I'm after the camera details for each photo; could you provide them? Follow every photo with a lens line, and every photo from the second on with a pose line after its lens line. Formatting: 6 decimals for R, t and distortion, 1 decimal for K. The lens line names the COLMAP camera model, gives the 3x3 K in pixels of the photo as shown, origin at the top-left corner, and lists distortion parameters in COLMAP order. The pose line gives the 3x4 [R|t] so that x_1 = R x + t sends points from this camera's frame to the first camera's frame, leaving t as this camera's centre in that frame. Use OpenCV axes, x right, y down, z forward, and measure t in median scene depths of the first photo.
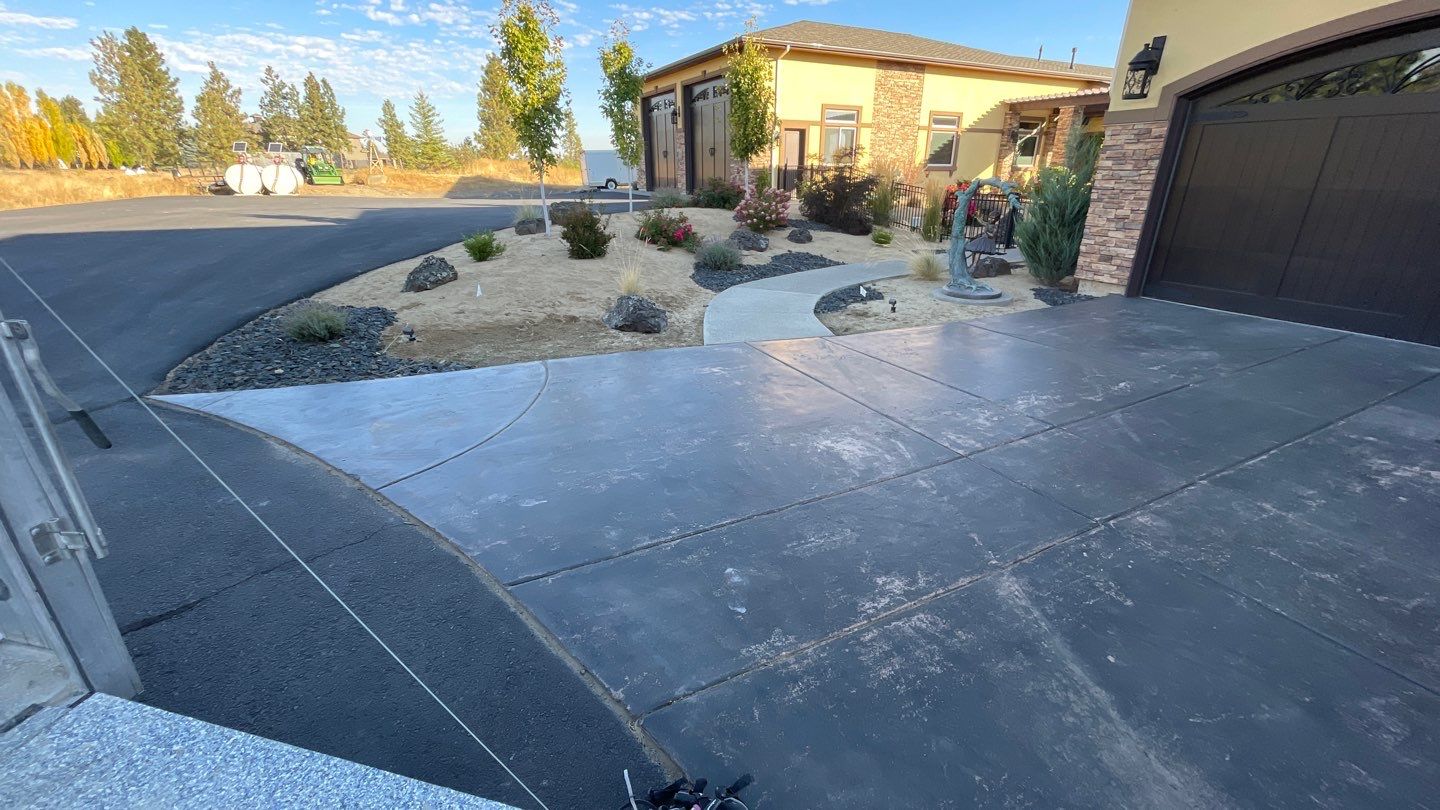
lens RADIAL K [[582.1, 0, 724.5], [0, 582.1, 403.9], [0, 0, 1]] dist [-0.000054, 0.000100]
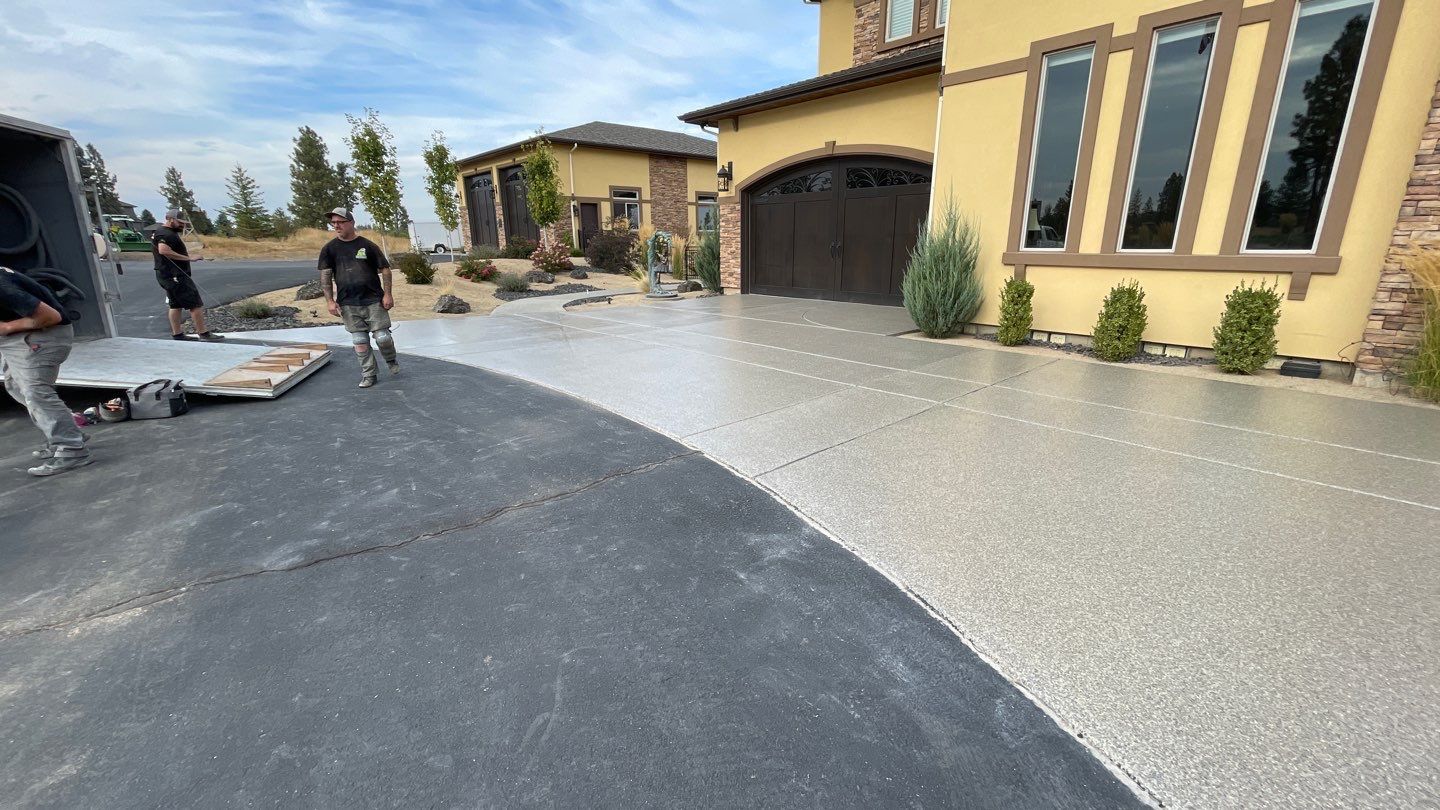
lens RADIAL K [[582.1, 0, 724.5], [0, 582.1, 403.9], [0, 0, 1]] dist [-0.000054, 0.000100]
pose [[0.967029, -0.075409, 0.243245, 0.162340], [0.101071, 0.990353, -0.094789, 0.326250], [-0.233751, 0.116249, 0.965322, -0.715355]]
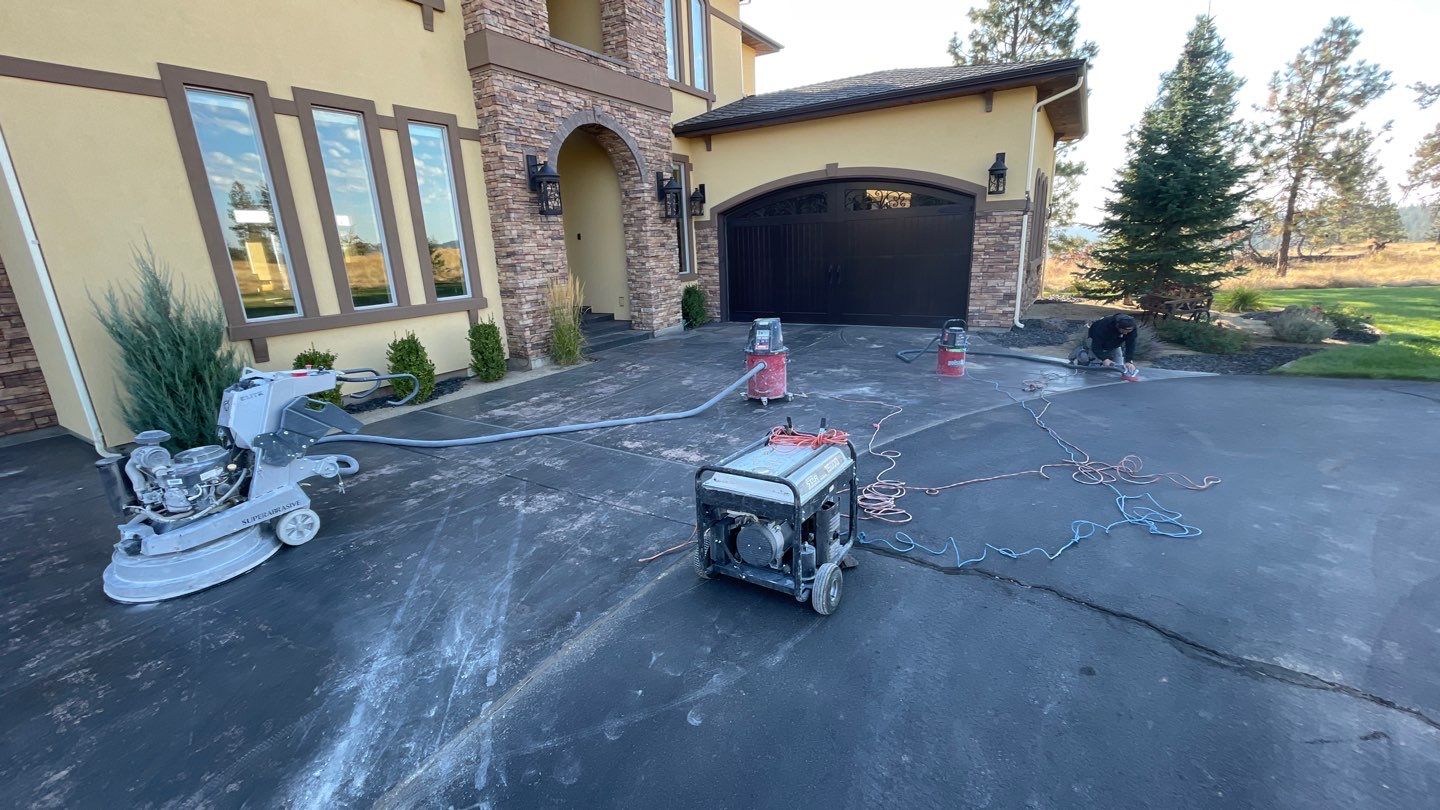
lens RADIAL K [[578.9, 0, 726.6], [0, 578.9, 402.8], [0, 0, 1]] dist [-0.001743, -0.000055]
pose [[-0.528143, -0.206298, 0.823715, -0.124658], [0.353997, 0.828239, 0.434404, 0.009986], [-0.771849, 0.521020, -0.364400, -0.081673]]
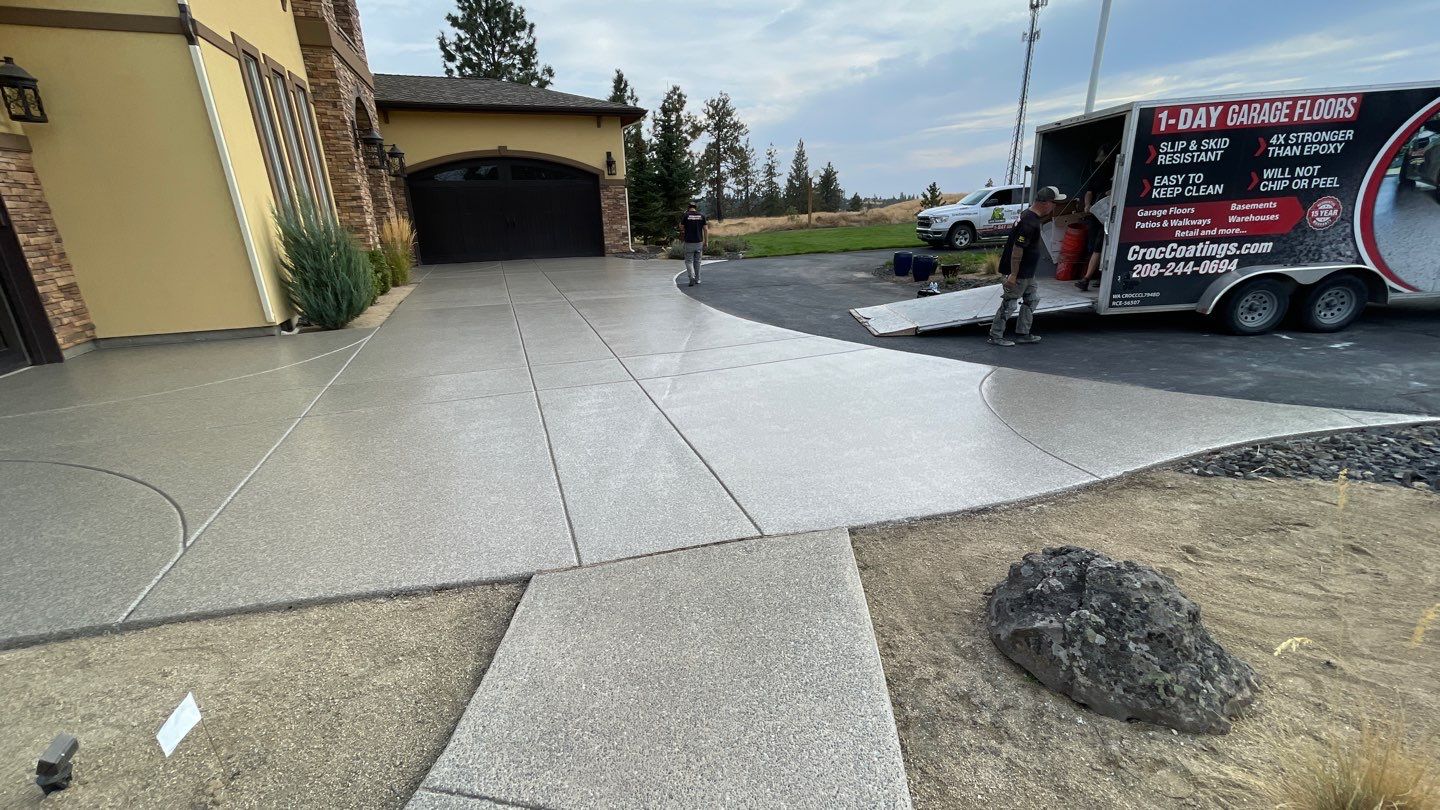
lens RADIAL K [[581.3, 0, 723.7], [0, 581.3, 397.8], [0, 0, 1]] dist [-0.002345, -0.000229]
pose [[-0.994435, -0.015504, 0.104201, 0.013158], [0.055632, 0.762663, 0.644399, -0.376689], [-0.089461, 0.646610, -0.757557, 0.981342]]
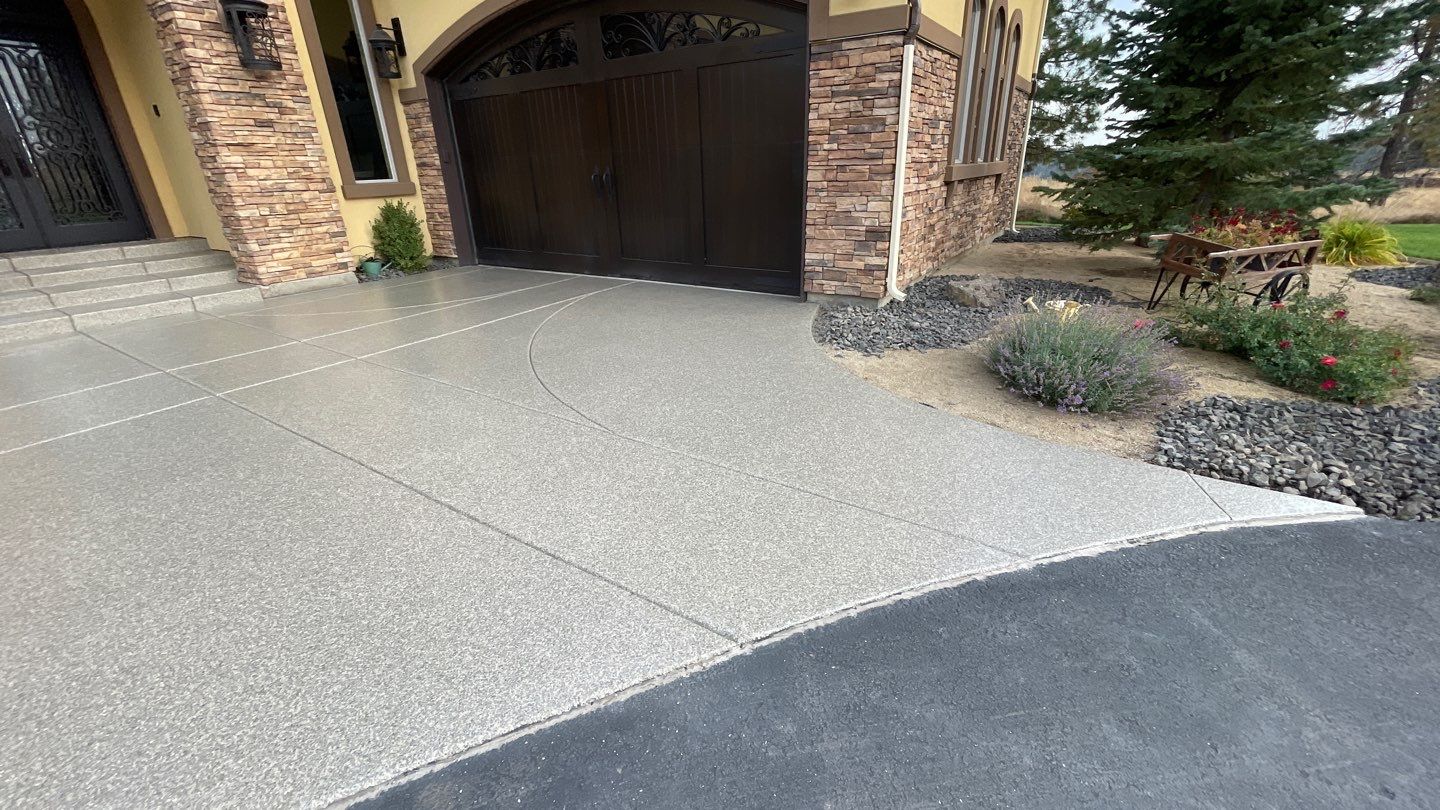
lens RADIAL K [[580.6, 0, 725.2], [0, 580.6, 402.6], [0, 0, 1]] dist [0.001851, 0.000162]
pose [[-0.497723, -0.317416, 0.807167, 0.178672], [0.352404, 0.776340, 0.522596, 0.357683], [-0.792517, 0.544557, -0.274544, -0.767944]]
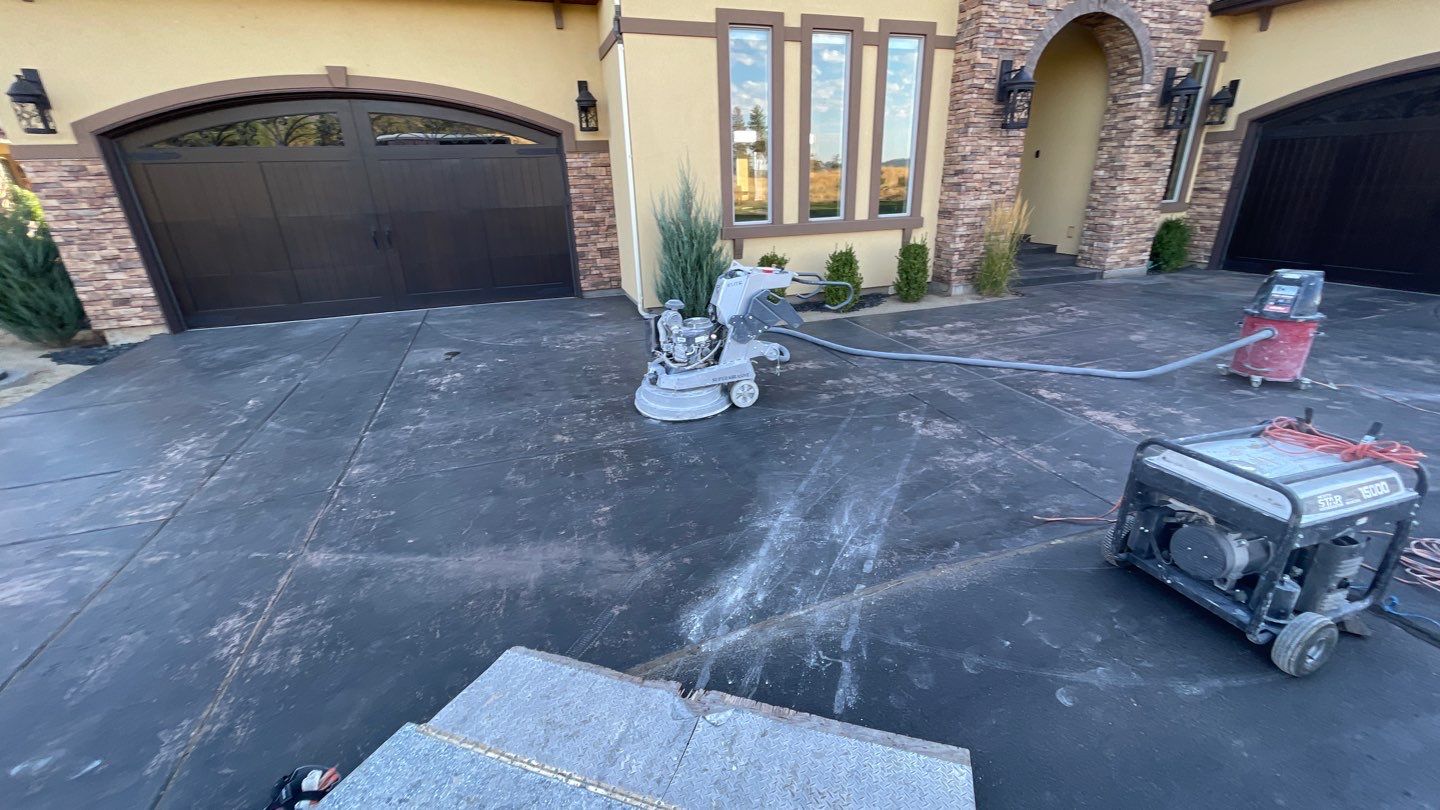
lens RADIAL K [[578.9, 0, 726.6], [0, 578.9, 402.8], [0, 0, 1]] dist [-0.001743, -0.000055]
pose [[0.132036, -0.363531, 0.922178, -0.126120], [0.393740, 0.873014, 0.287775, 0.005123], [-0.909690, 0.325102, 0.258406, -0.064247]]
